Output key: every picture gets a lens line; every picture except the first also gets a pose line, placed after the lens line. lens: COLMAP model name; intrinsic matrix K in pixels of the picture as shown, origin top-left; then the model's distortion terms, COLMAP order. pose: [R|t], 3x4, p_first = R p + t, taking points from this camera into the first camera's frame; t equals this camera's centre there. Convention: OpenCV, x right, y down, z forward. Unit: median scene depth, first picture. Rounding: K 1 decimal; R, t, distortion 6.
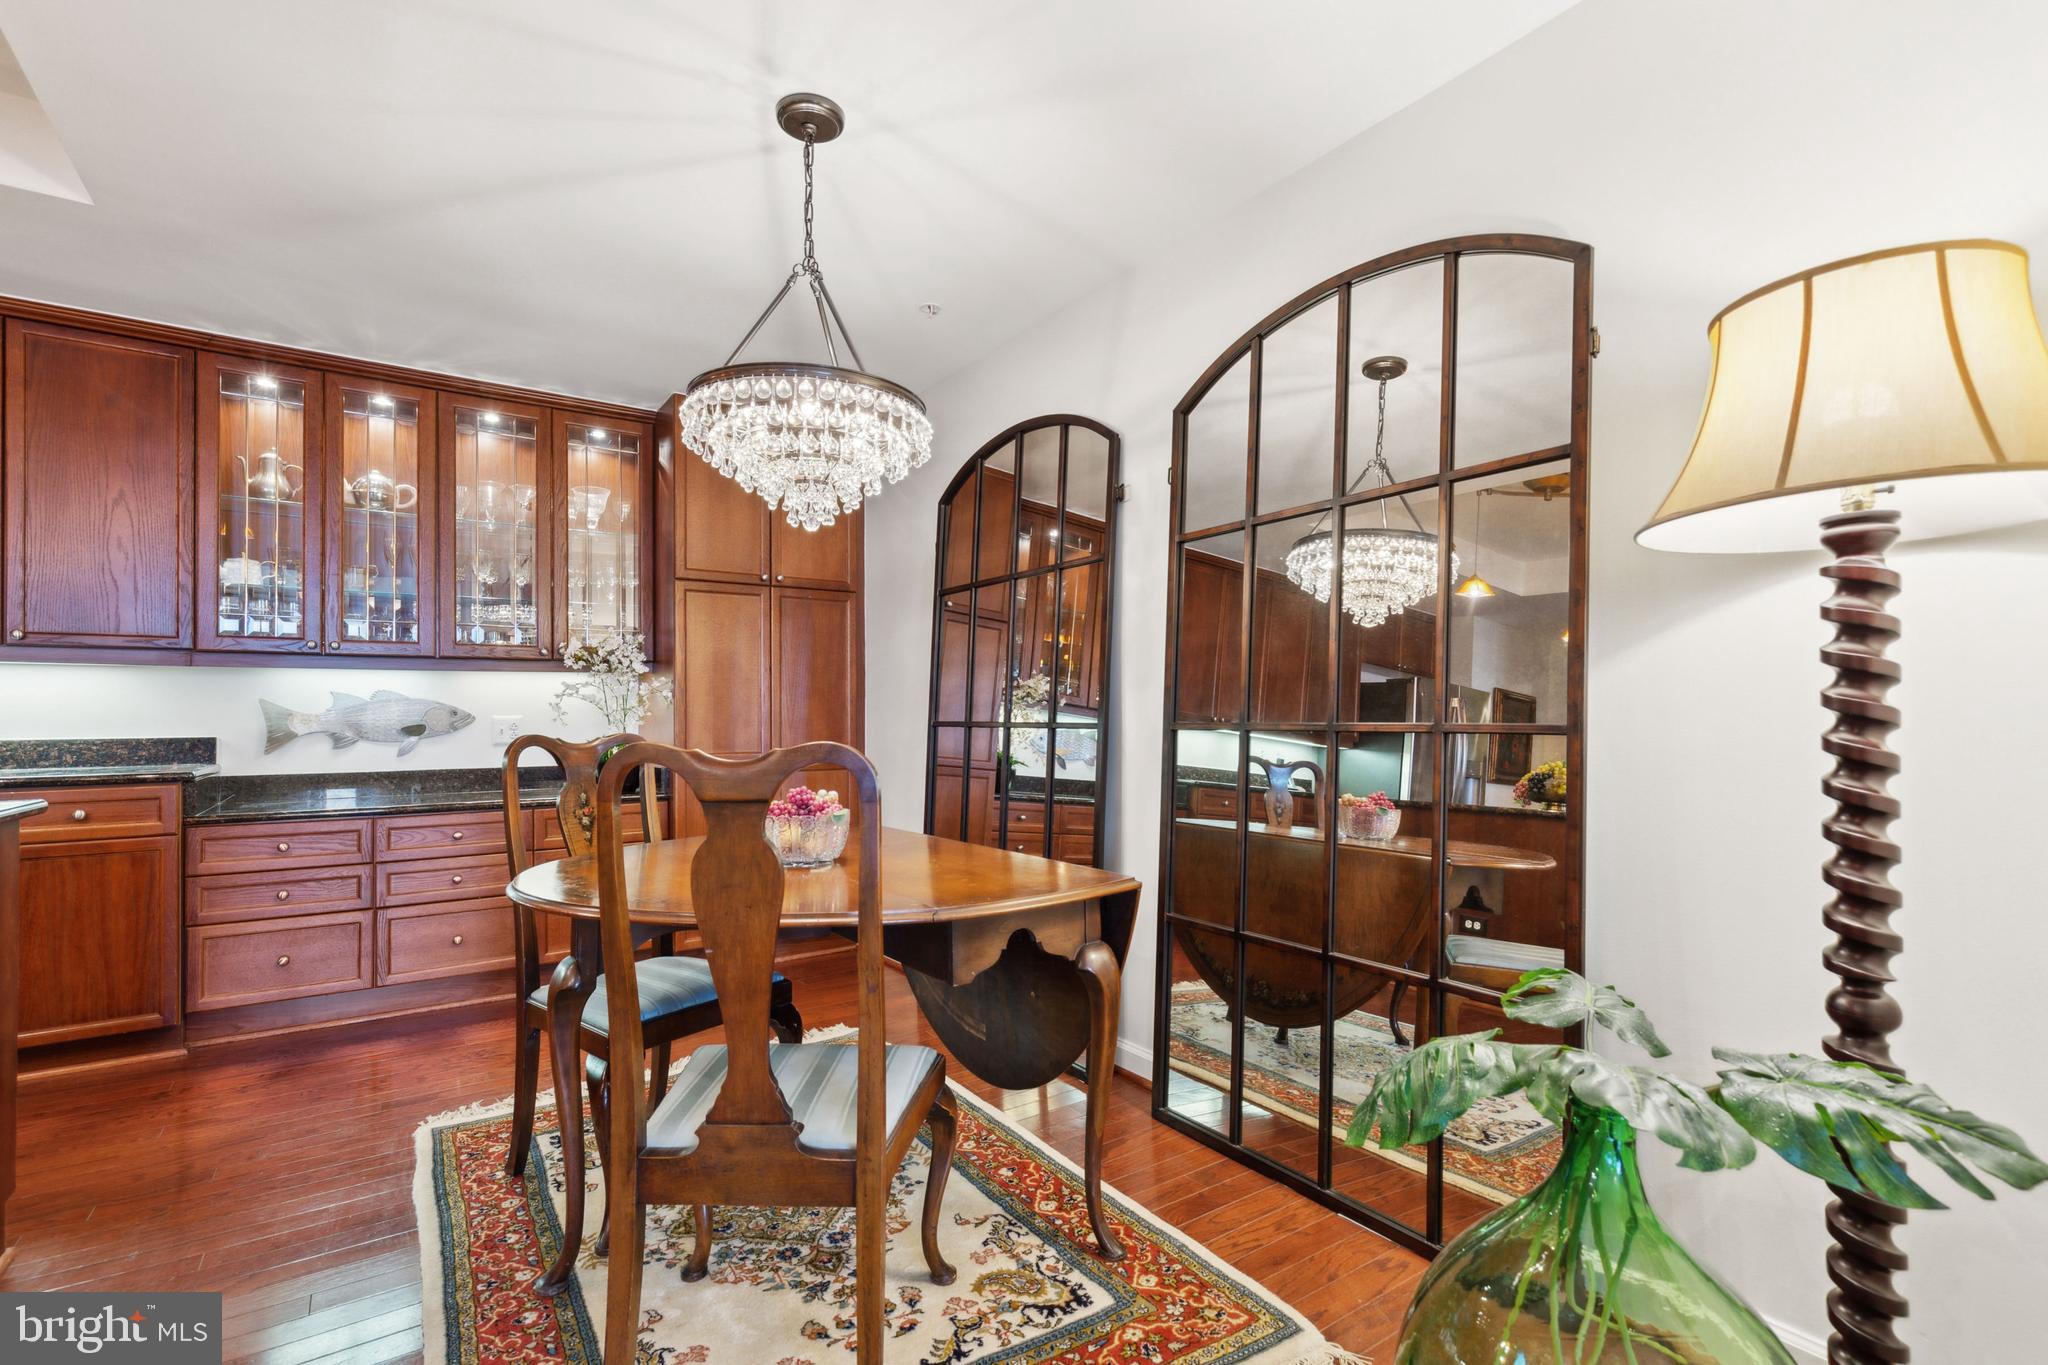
lens RADIAL K [[926.2, 0, 1028.3], [0, 926.2, 694.5], [0, 0, 1]] dist [0.001449, 0.000021]
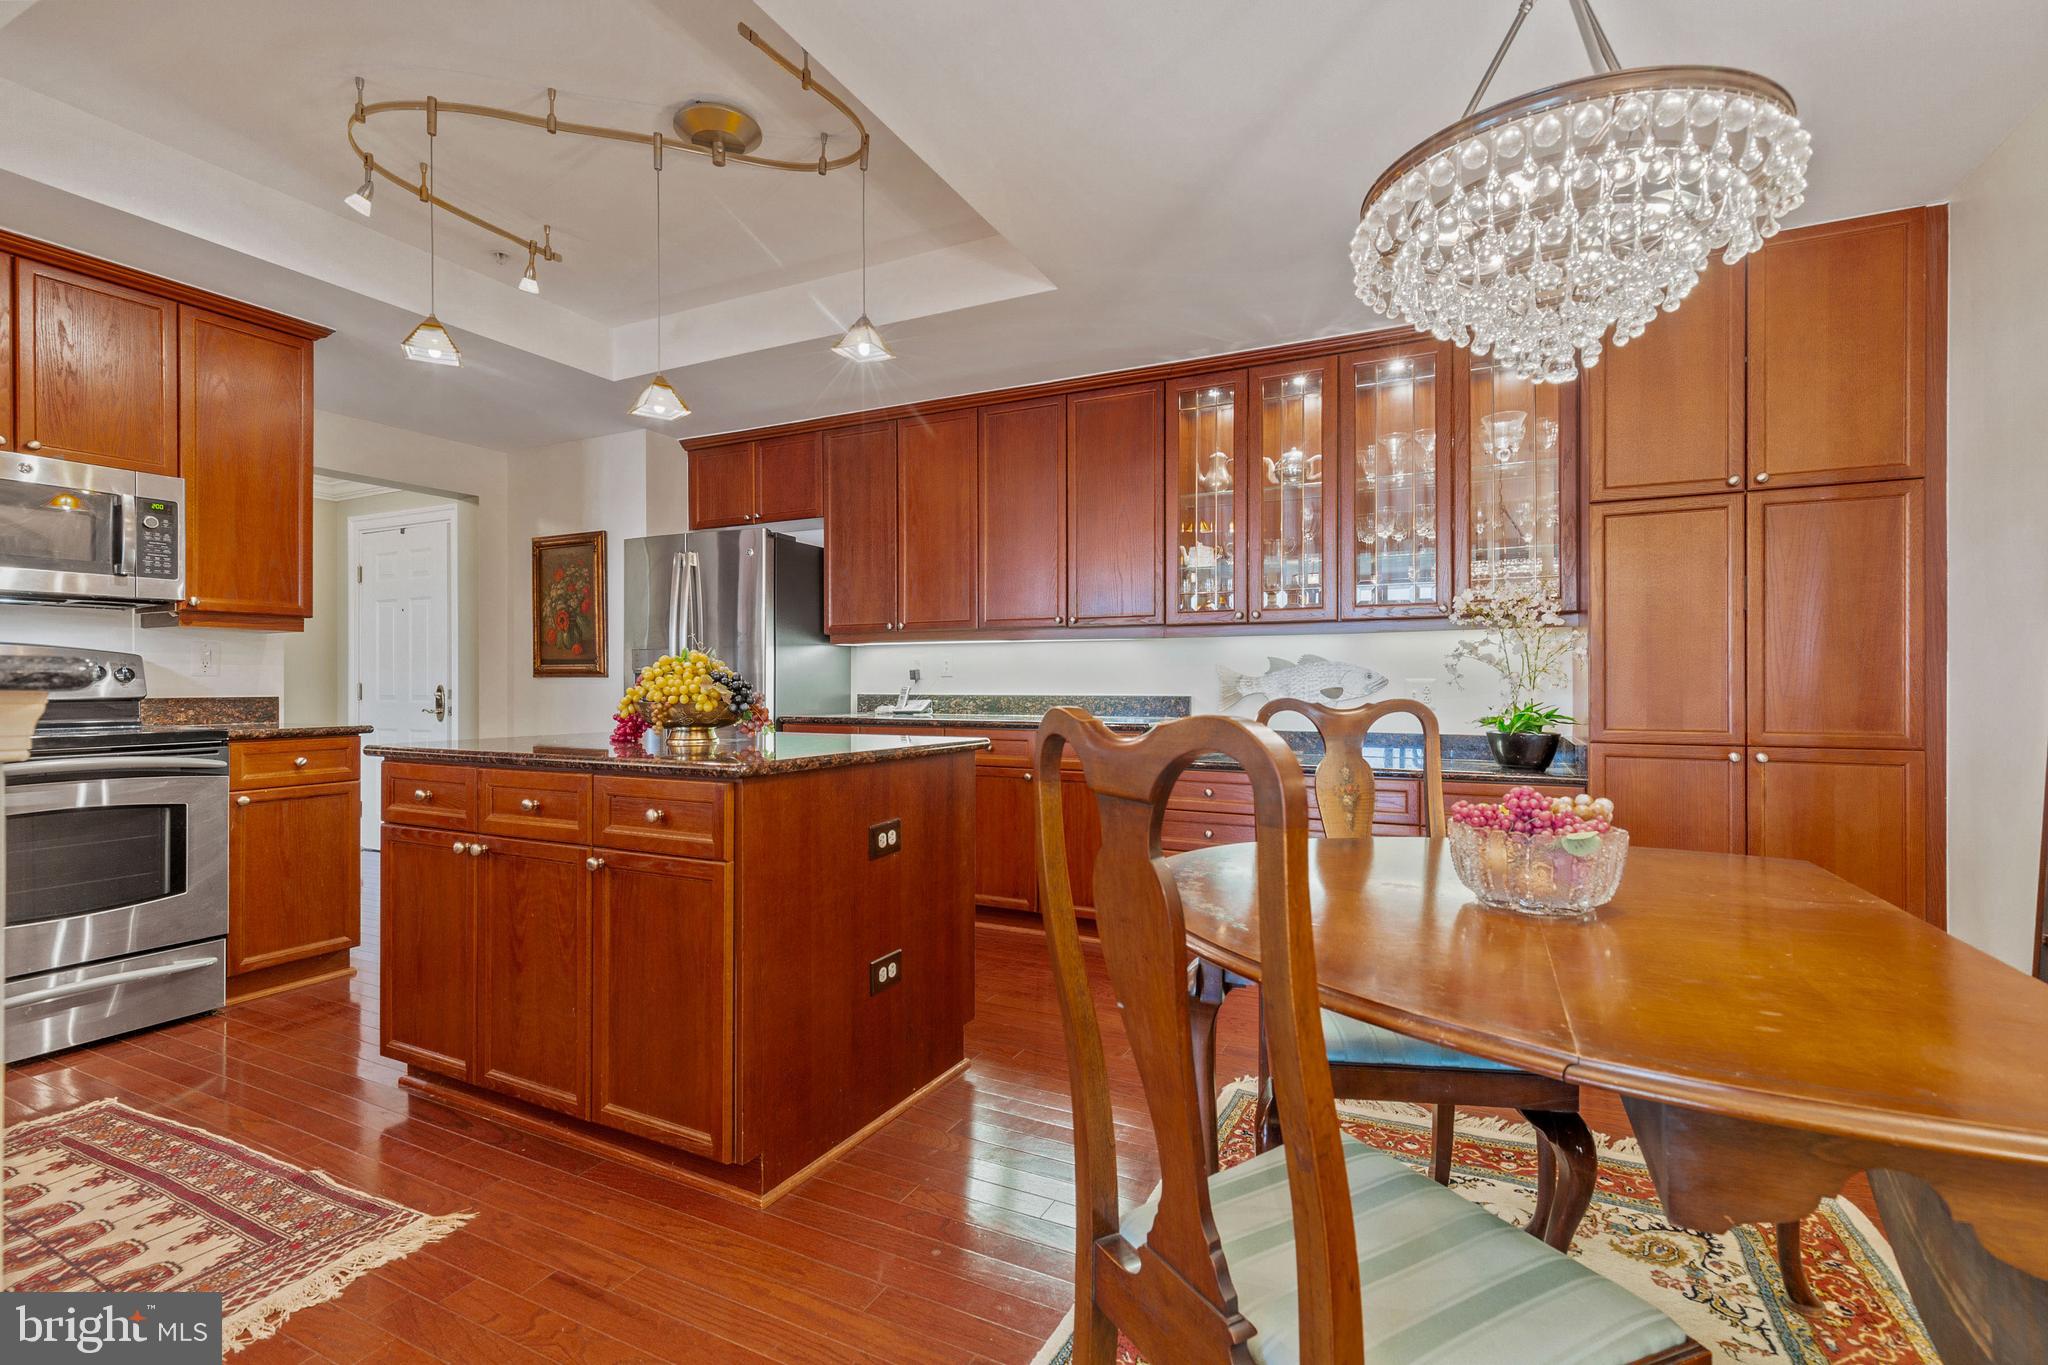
lens RADIAL K [[913.0, 0, 1030.8], [0, 913.0, 690.1], [0, 0, 1]] dist [0.000488, -0.000235]
pose [[0.473773, 0.013461, -0.880544, 0.085913], [0.018008, 0.999526, 0.024969, 0.005458], [0.880463, -0.027687, 0.473306, 0.238814]]
